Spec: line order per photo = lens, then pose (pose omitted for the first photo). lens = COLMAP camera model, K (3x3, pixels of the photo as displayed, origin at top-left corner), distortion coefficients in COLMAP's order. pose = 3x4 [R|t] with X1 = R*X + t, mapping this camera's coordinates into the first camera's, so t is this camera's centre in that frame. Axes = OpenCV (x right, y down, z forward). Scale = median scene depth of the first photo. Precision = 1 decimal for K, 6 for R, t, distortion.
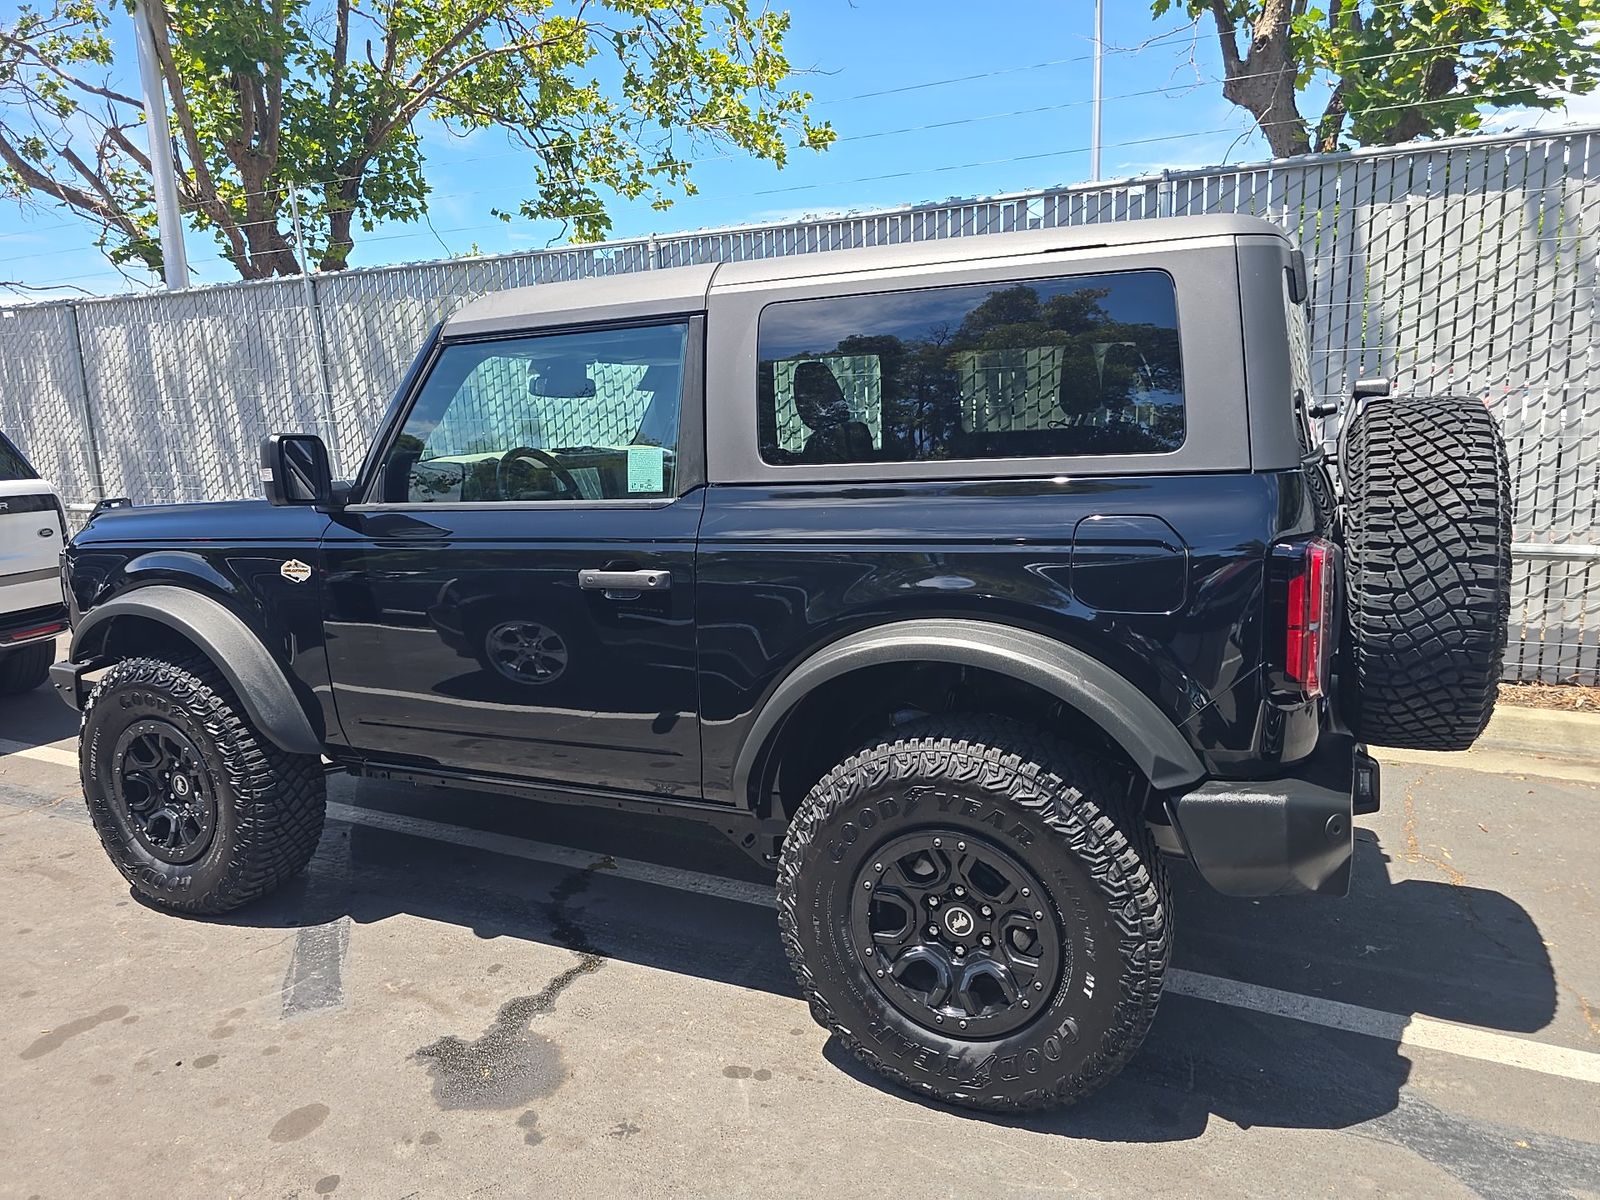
lens RADIAL K [[1102.7, 0, 809.7], [0, 1102.7, 597.6], [0, 0, 1]] dist [0.046421, -0.043606]
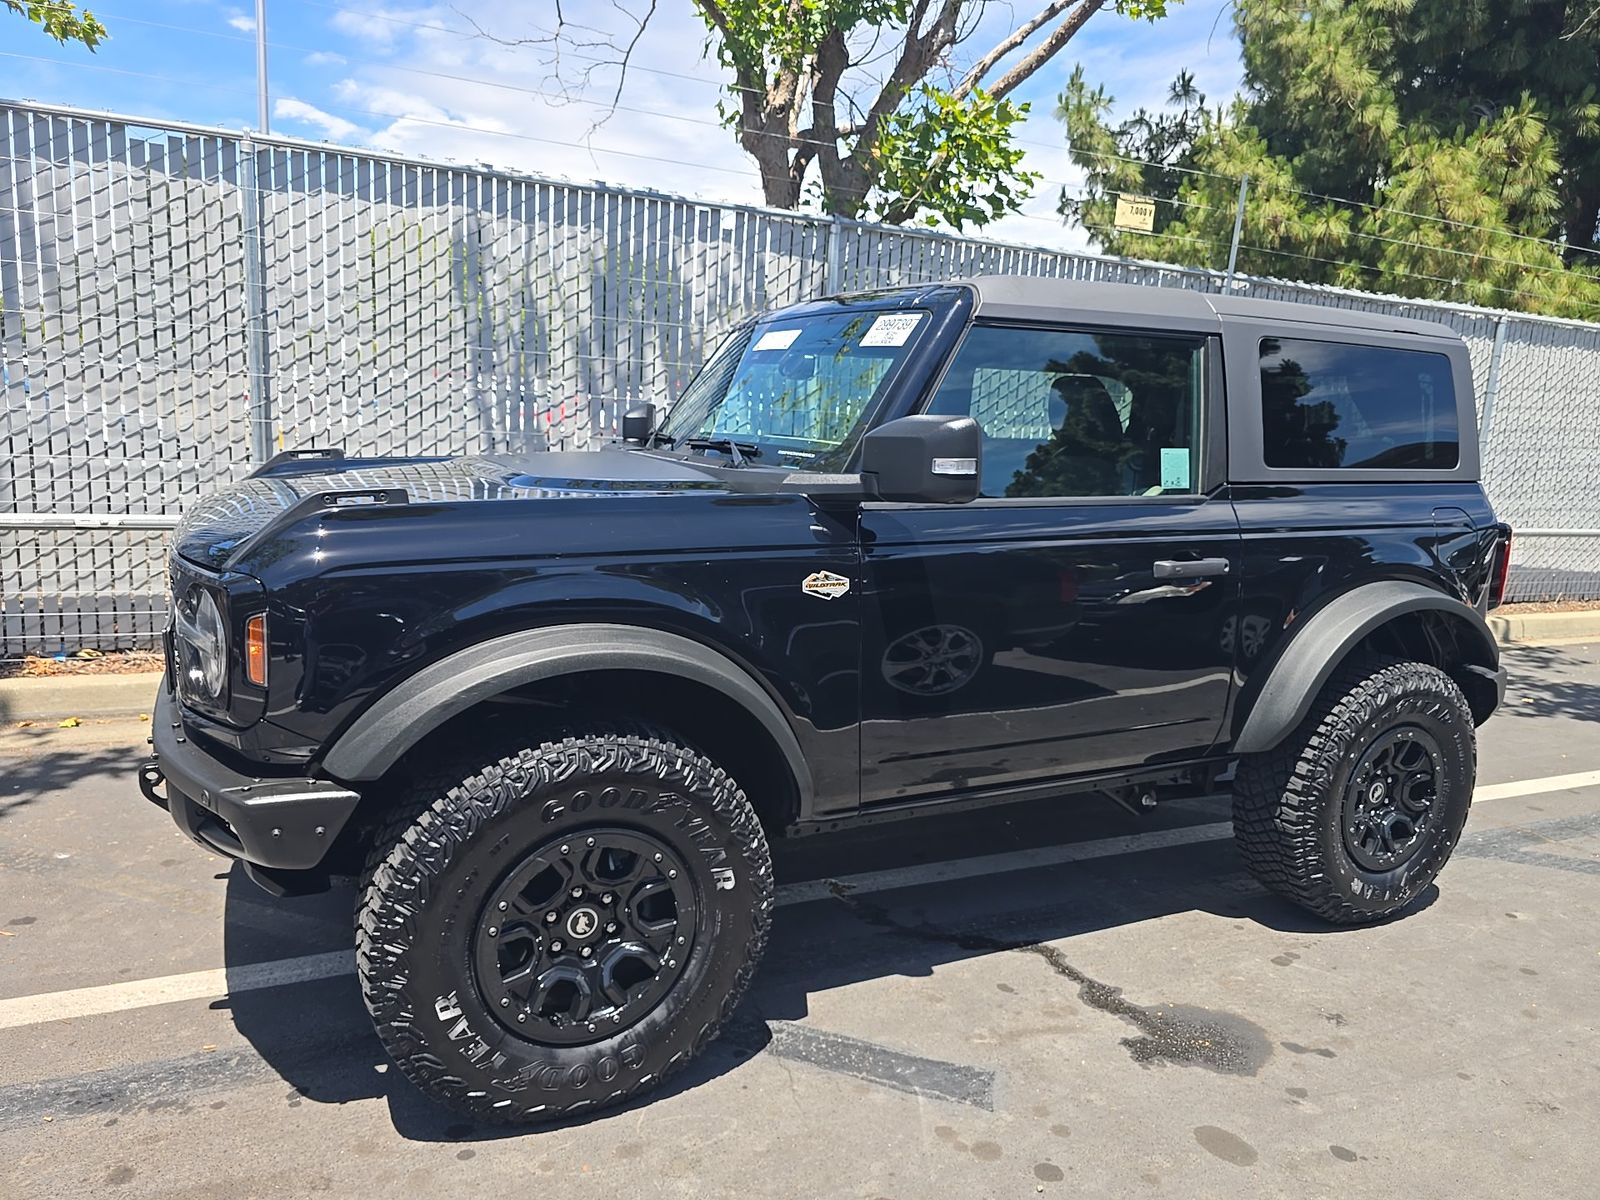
lens RADIAL K [[1102.7, 0, 809.7], [0, 1102.7, 597.6], [0, 0, 1]] dist [0.046421, -0.043606]
pose [[0.603429, -0.069218, 0.794407, -1.090315], [0.062764, 0.997258, 0.039217, -0.046185], [-0.794942, 0.026196, 0.606119, 0.536388]]
